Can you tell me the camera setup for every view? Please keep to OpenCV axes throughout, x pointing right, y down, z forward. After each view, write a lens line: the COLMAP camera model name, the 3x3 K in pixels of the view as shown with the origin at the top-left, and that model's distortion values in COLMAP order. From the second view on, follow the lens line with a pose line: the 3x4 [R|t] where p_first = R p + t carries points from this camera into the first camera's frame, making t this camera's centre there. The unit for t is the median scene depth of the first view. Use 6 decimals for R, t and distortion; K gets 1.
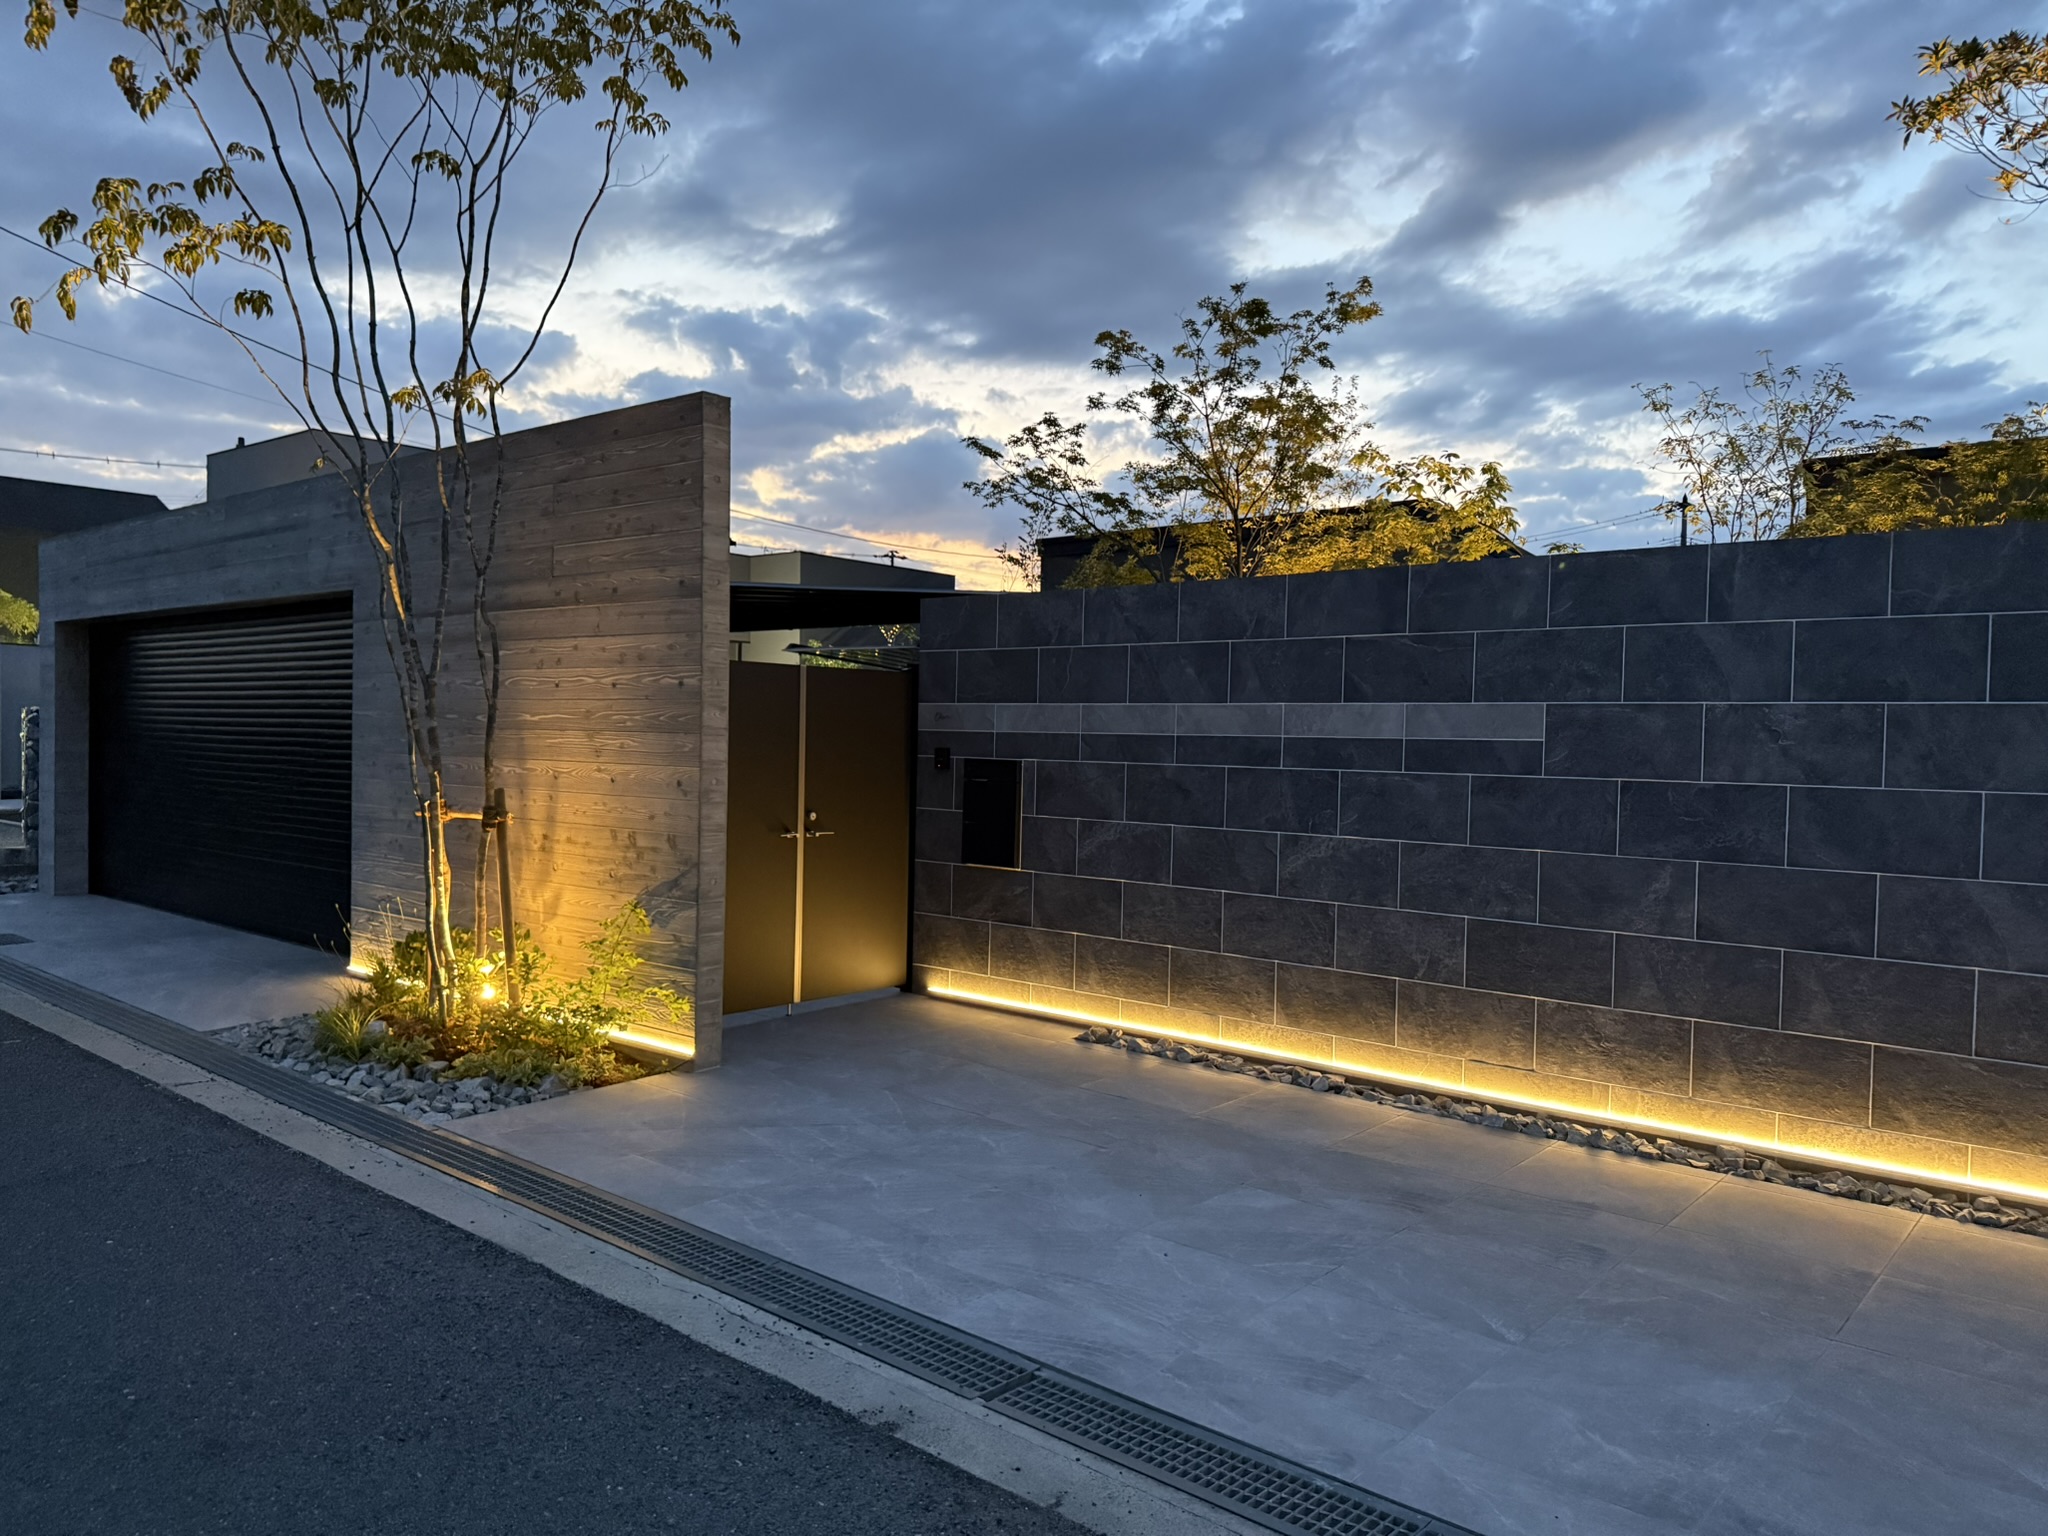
lens RADIAL K [[1450.3, 0, 1027.6], [0, 1450.3, 788.7], [0, 0, 1]] dist [0.045799, -0.077723]
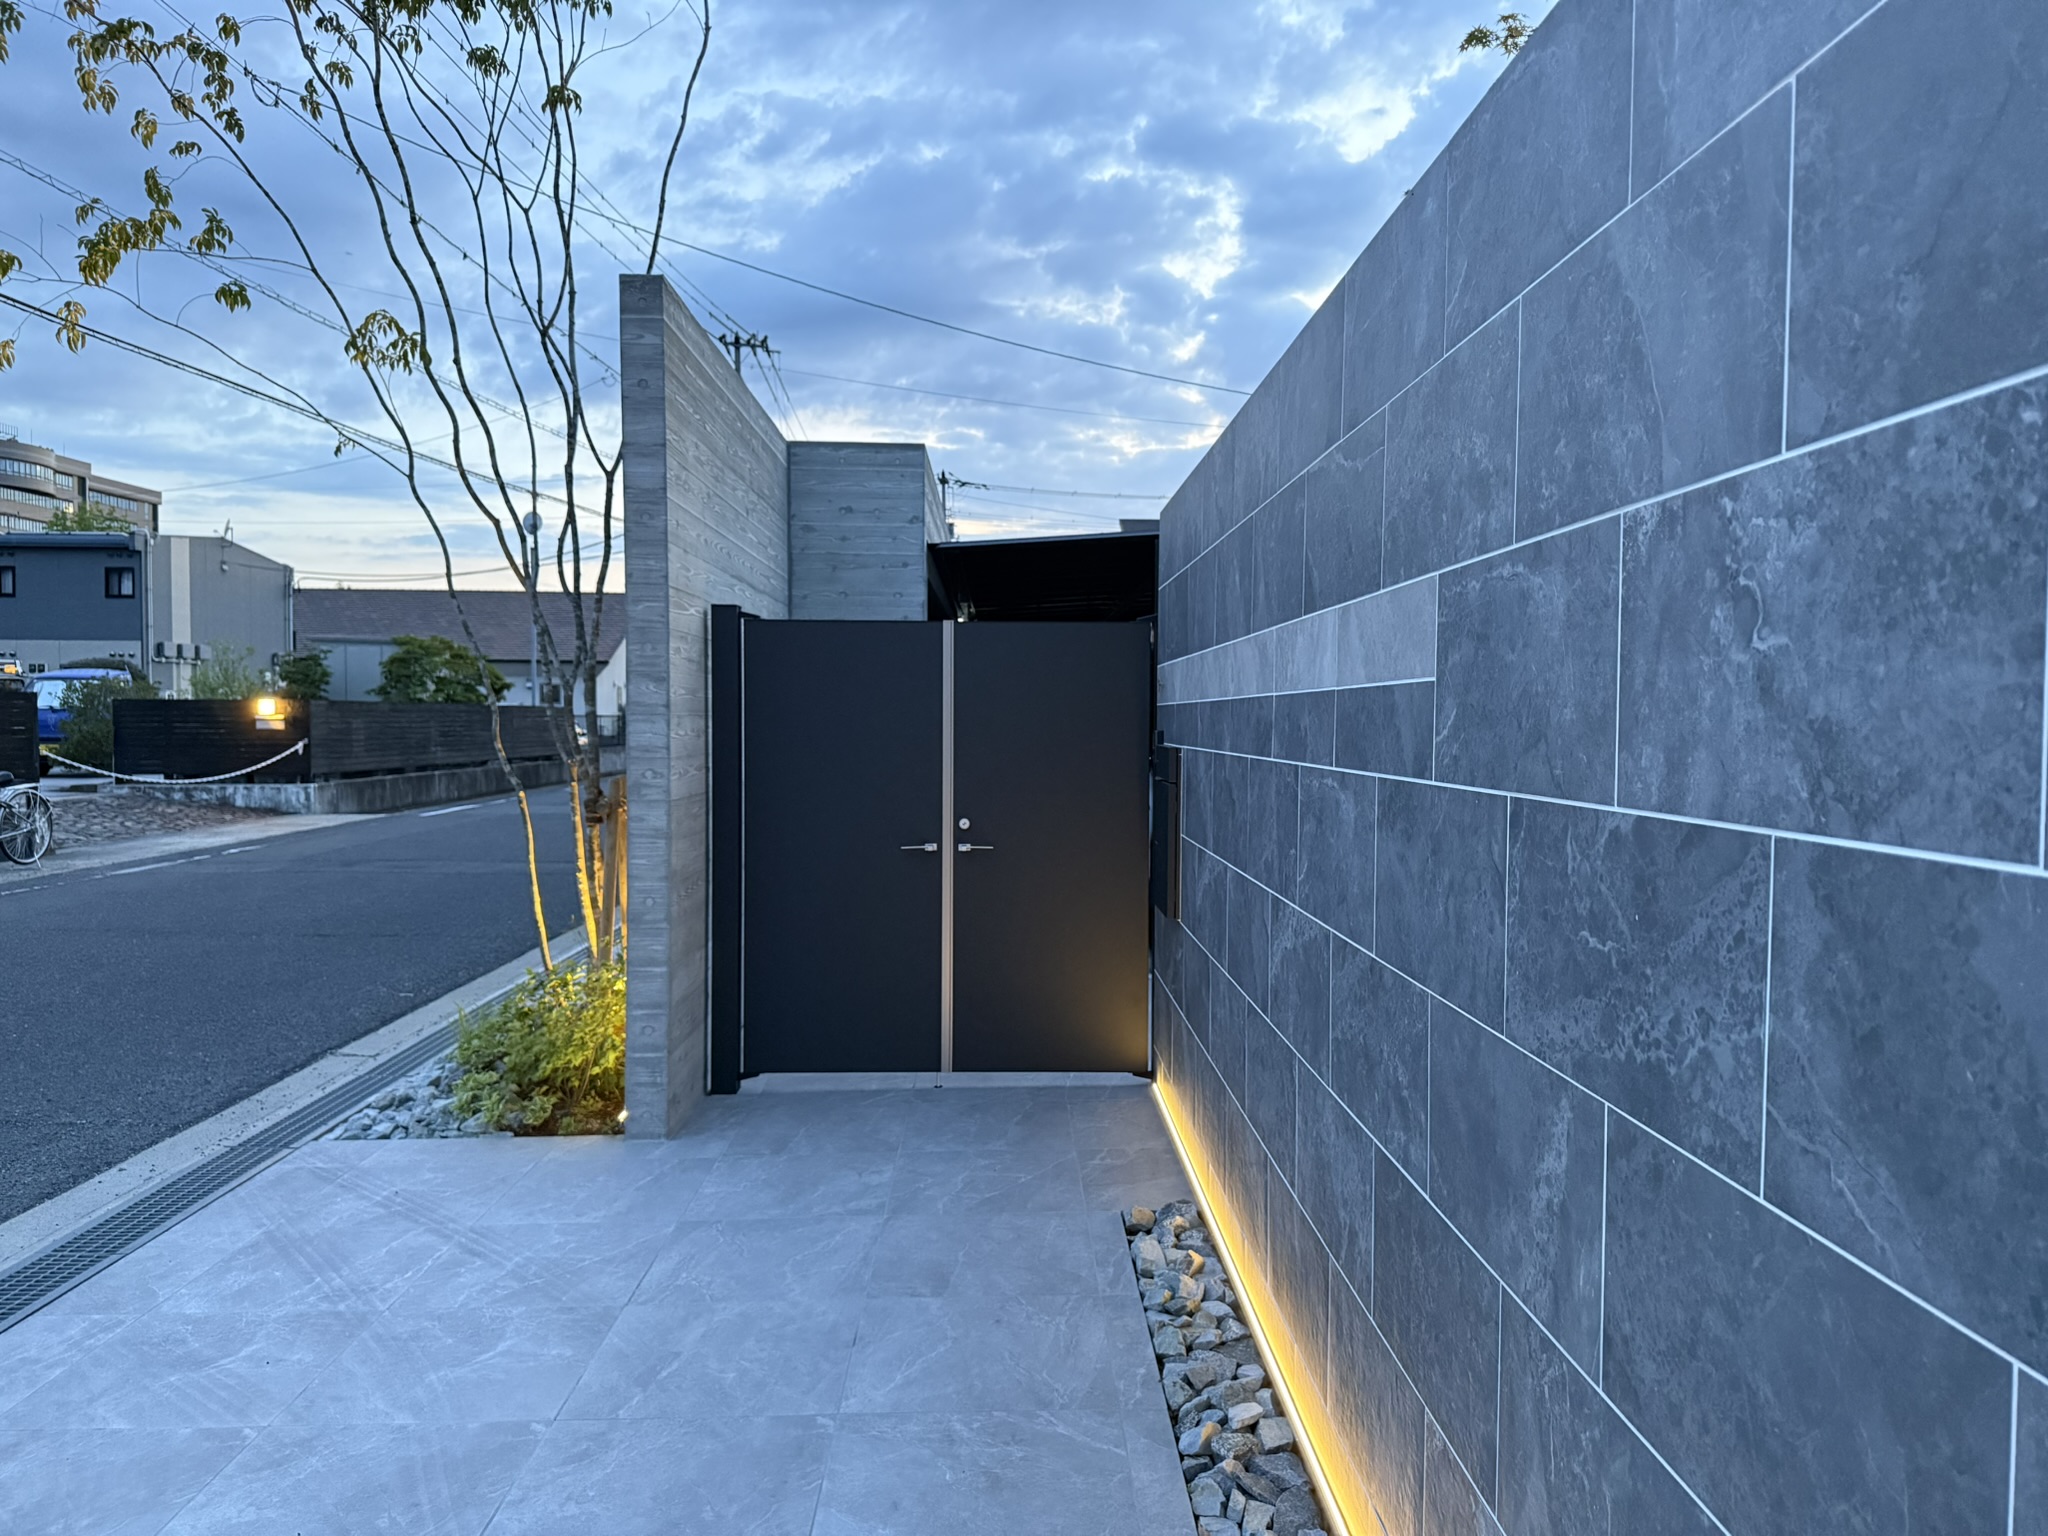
lens RADIAL K [[1450.3, 0, 1051.4], [0, 1450.3, 781.2], [0, 0, 1]] dist [0.045799, -0.077723]
pose [[0.673492, 0.016710, -0.739006, 0.540663], [-0.022895, 0.999736, 0.001740, -0.007094], [0.738840, 0.015748, 0.673697, 0.682311]]
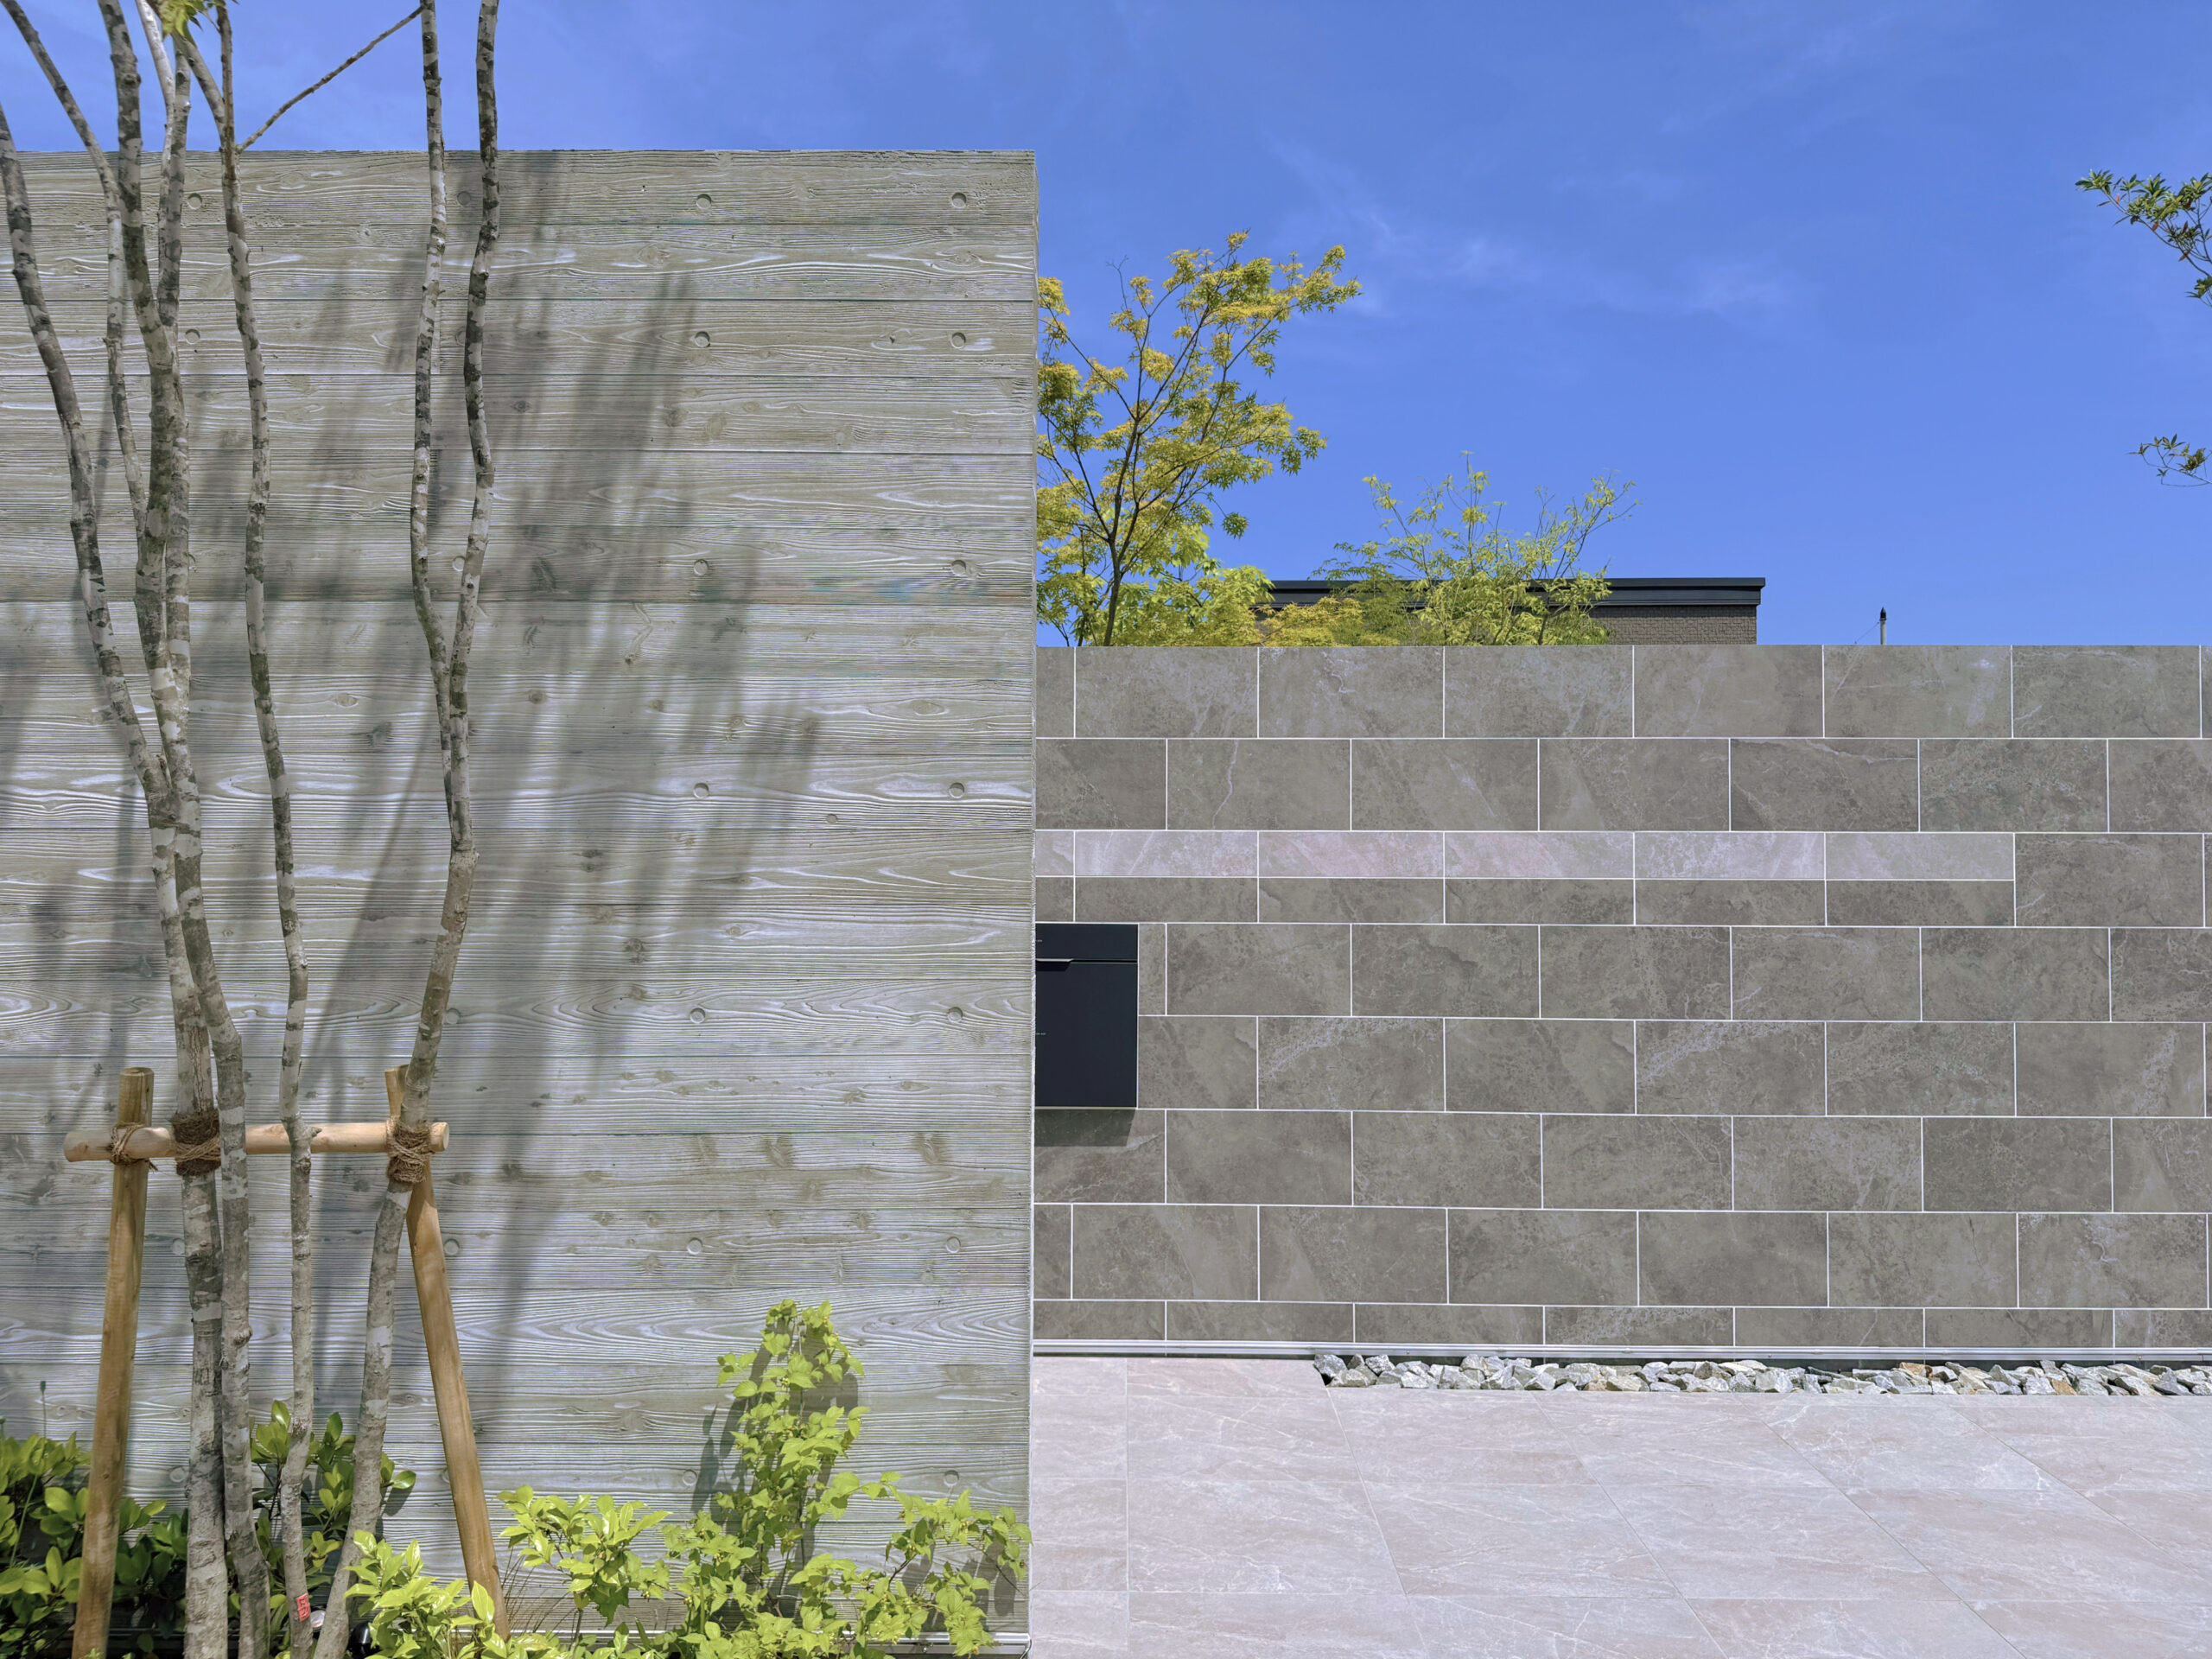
lens RADIAL K [[1566.4, 0, 1101.2], [0, 1566.4, 827.3], [0, 0, 1]] dist [0.045799, -0.077723]
pose [[0.763102, -0.000107, 0.646279, -0.556873], [0.035206, 0.998522, -0.041404, -0.042839], [-0.645319, 0.054349, 0.761978, 0.656447]]
